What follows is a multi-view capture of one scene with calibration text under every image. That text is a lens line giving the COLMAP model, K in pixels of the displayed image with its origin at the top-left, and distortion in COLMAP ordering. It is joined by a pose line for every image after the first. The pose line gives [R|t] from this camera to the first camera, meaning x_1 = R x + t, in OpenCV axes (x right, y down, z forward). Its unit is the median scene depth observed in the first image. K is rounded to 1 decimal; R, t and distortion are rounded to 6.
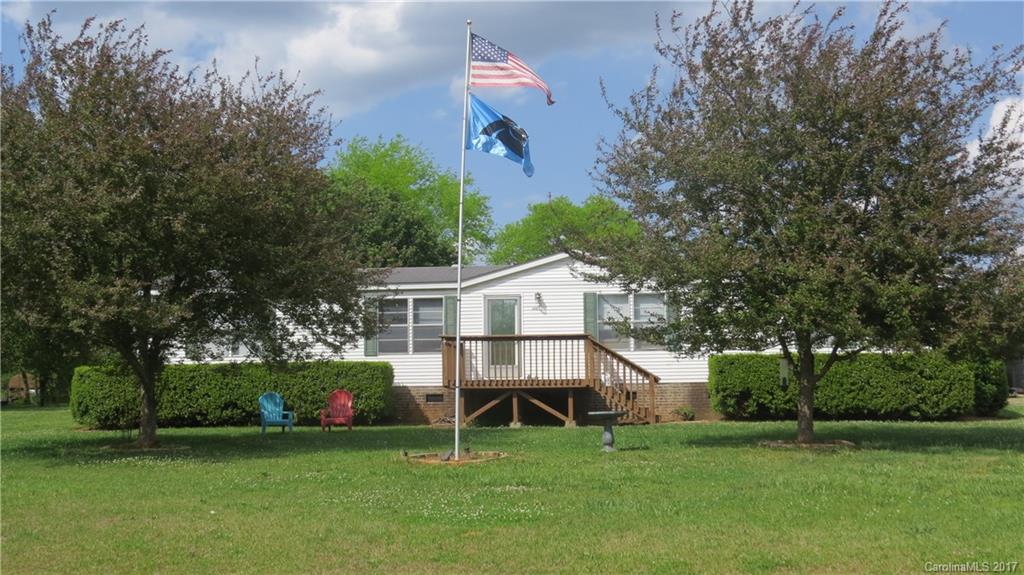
lens RADIAL K [[1363.7, 0, 508.7], [0, 1363.7, 280.7], [0, 0, 1]] dist [-0.081888, 0.000000]
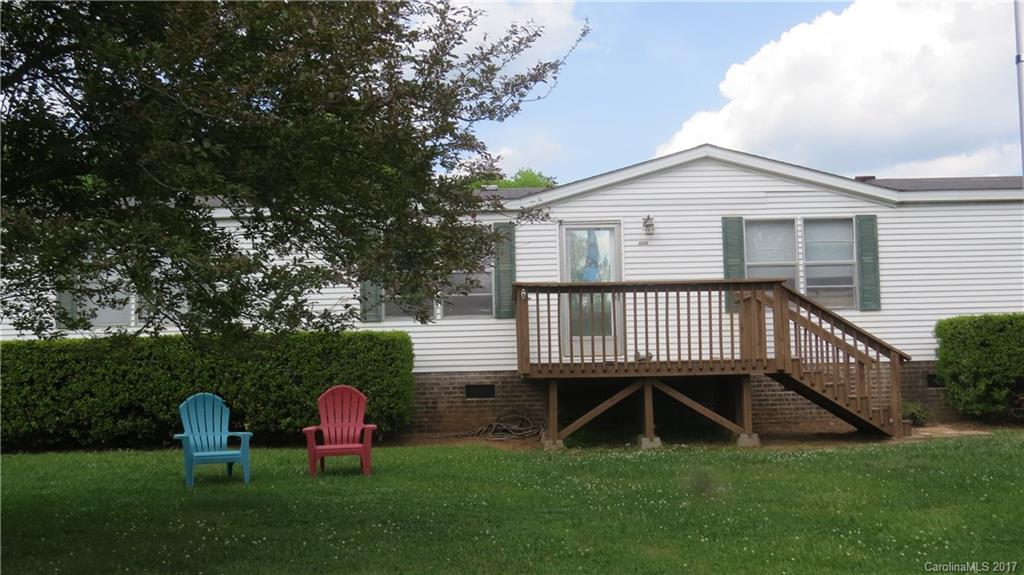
lens RADIAL K [[1180.7, 0, 520.5], [0, 1180.7, 287.0], [0, 0, 1]] dist [-0.049176, 0.000000]
pose [[0.995893, -0.003987, 0.090453, -0.095133], [0.002176, 0.999795, 0.020118, 0.033445], [-0.090515, -0.019839, 0.995697, 0.544427]]
